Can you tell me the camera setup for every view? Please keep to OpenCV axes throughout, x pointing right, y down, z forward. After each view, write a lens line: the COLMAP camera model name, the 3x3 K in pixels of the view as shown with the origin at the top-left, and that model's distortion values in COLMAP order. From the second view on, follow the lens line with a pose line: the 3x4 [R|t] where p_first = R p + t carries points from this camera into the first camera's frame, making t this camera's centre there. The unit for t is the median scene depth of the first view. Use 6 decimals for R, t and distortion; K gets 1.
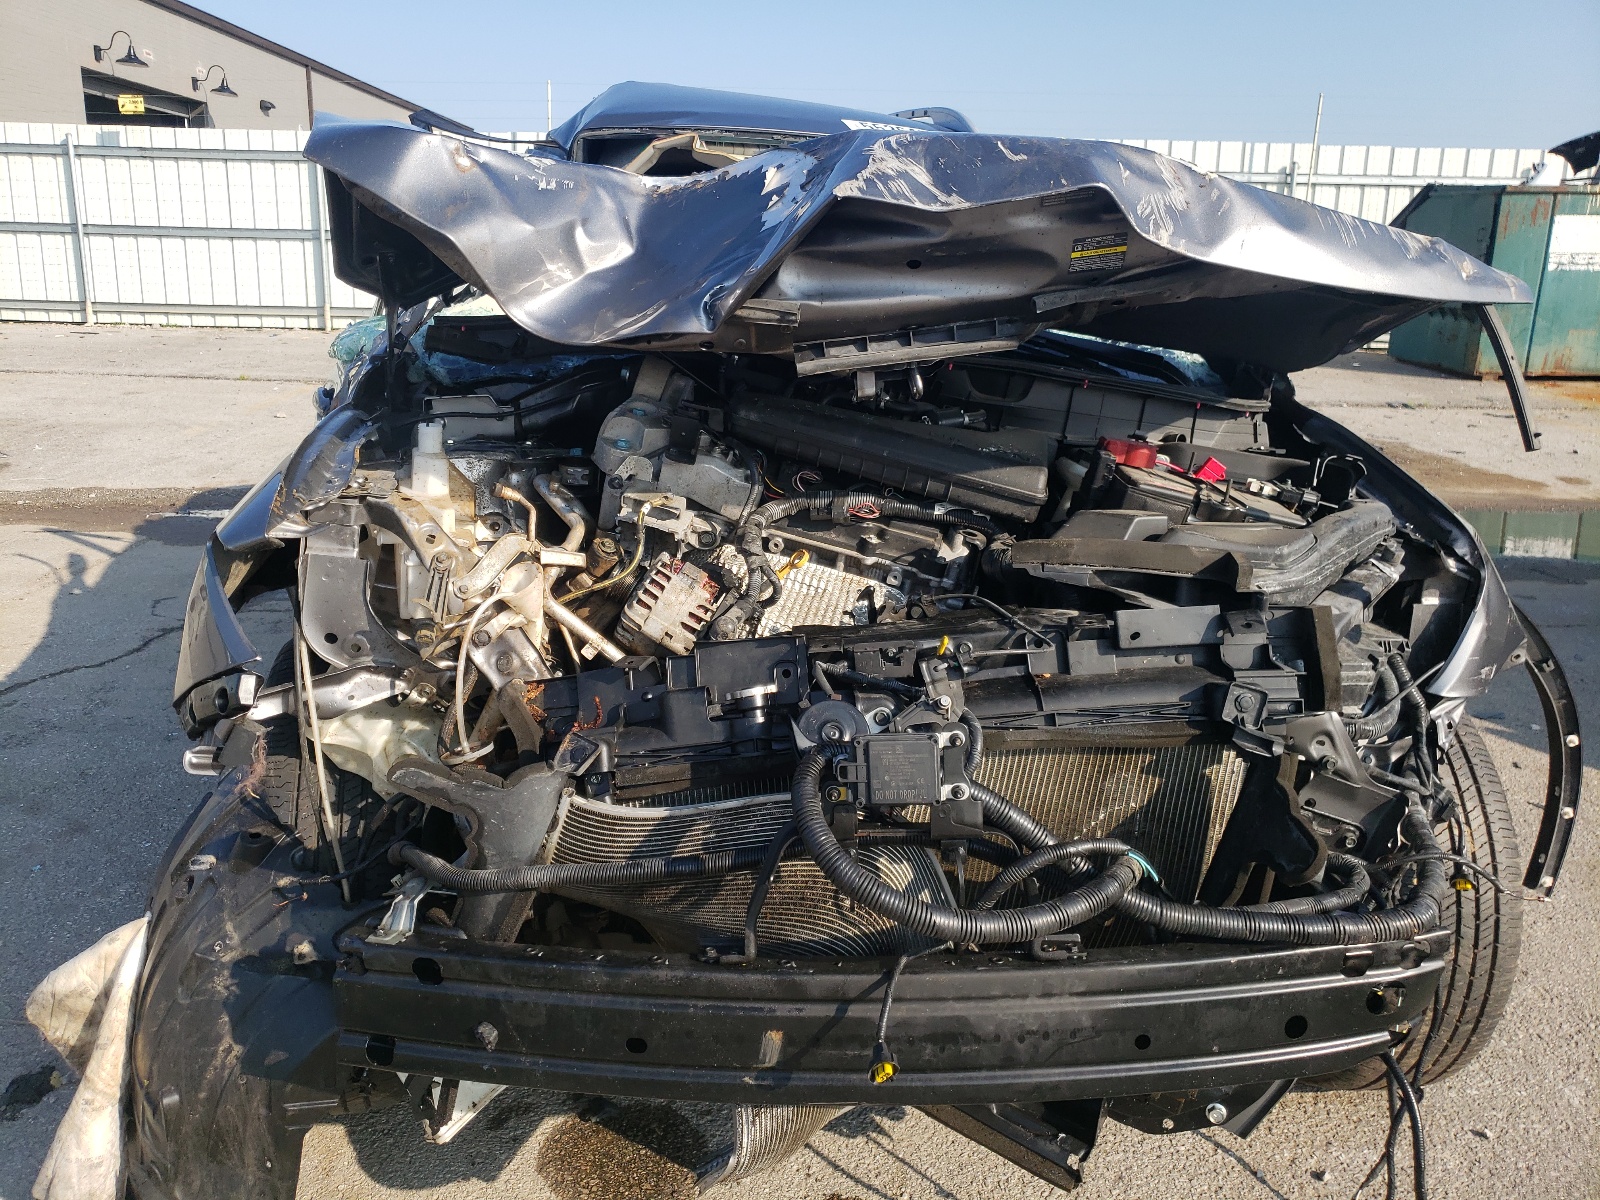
lens RADIAL K [[1240.2, 0, 800.0], [0, 1240.2, 600.0], [0, 0, 1]] dist [-0.006383, -0.016878]
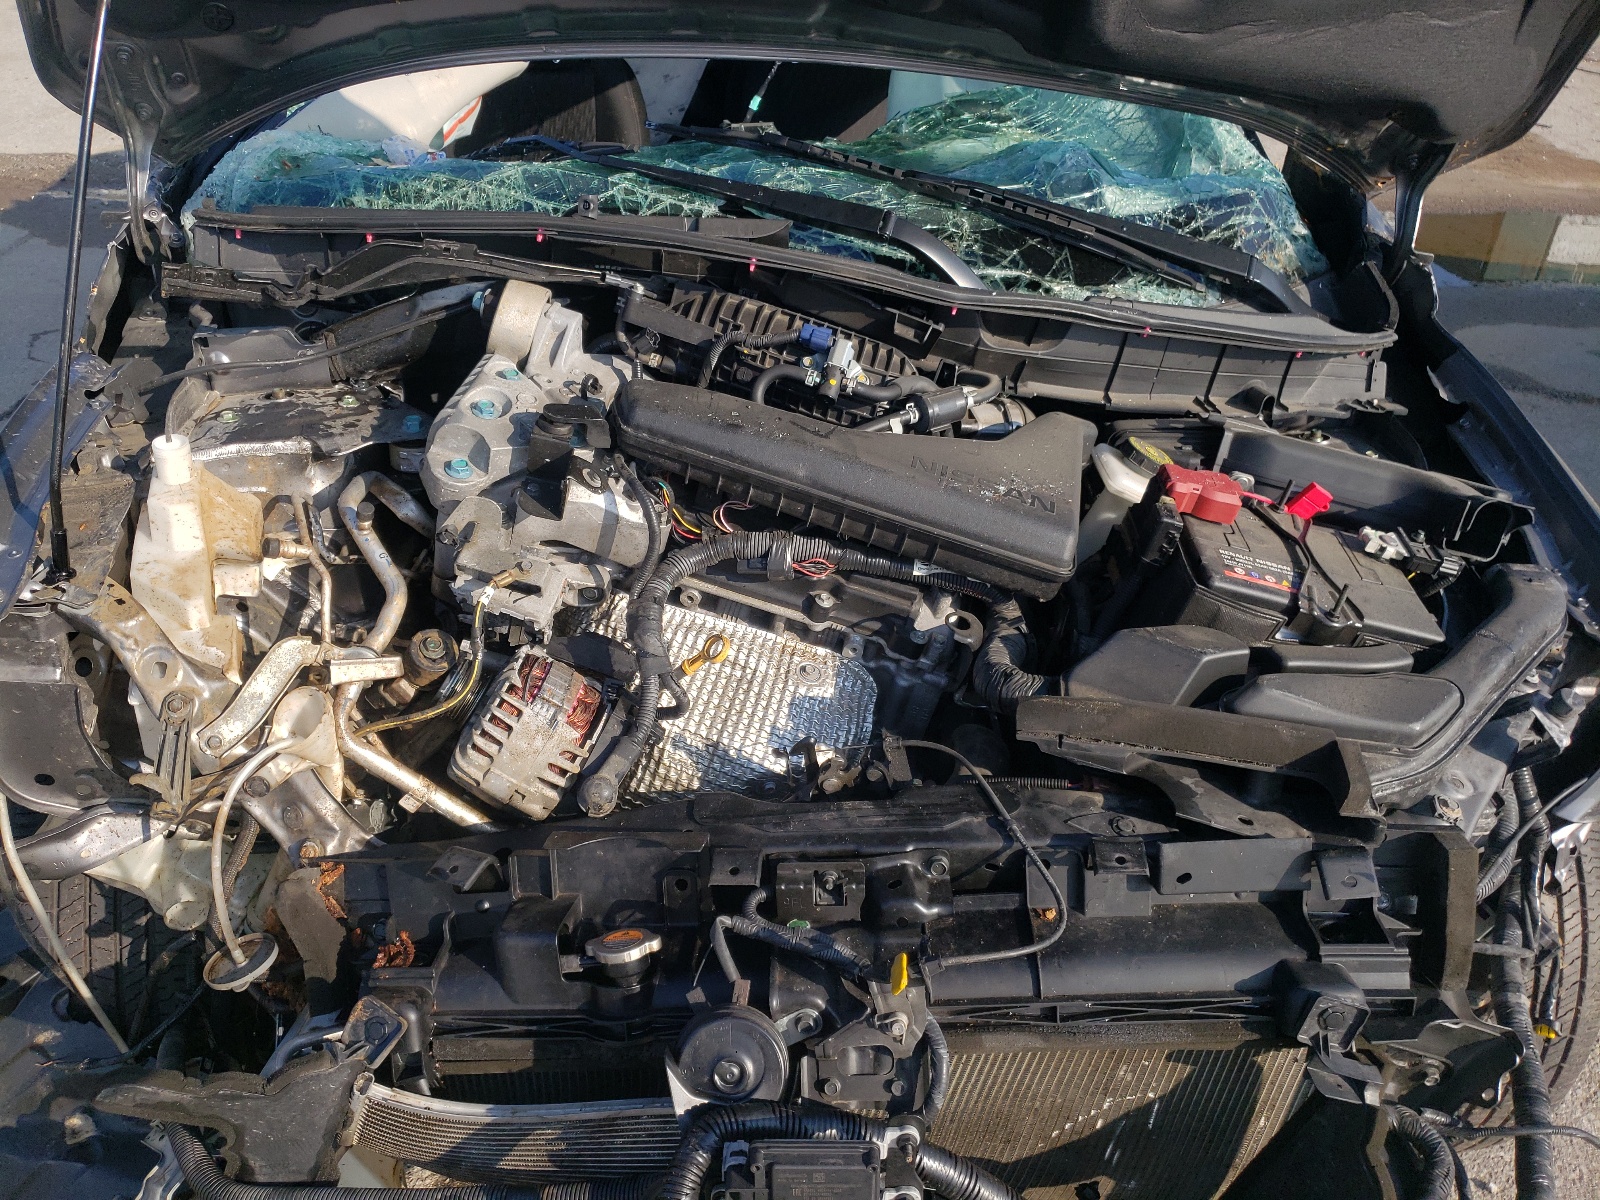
lens RADIAL K [[1240.2, 0, 800.0], [0, 1240.2, 600.0], [0, 0, 1]] dist [-0.006383, -0.016878]
pose [[0.999481, 0.031435, 0.007102, 0.043953], [-0.032119, 0.953578, 0.299430, -0.290040], [0.002641, -0.299502, 0.954092, 0.358646]]
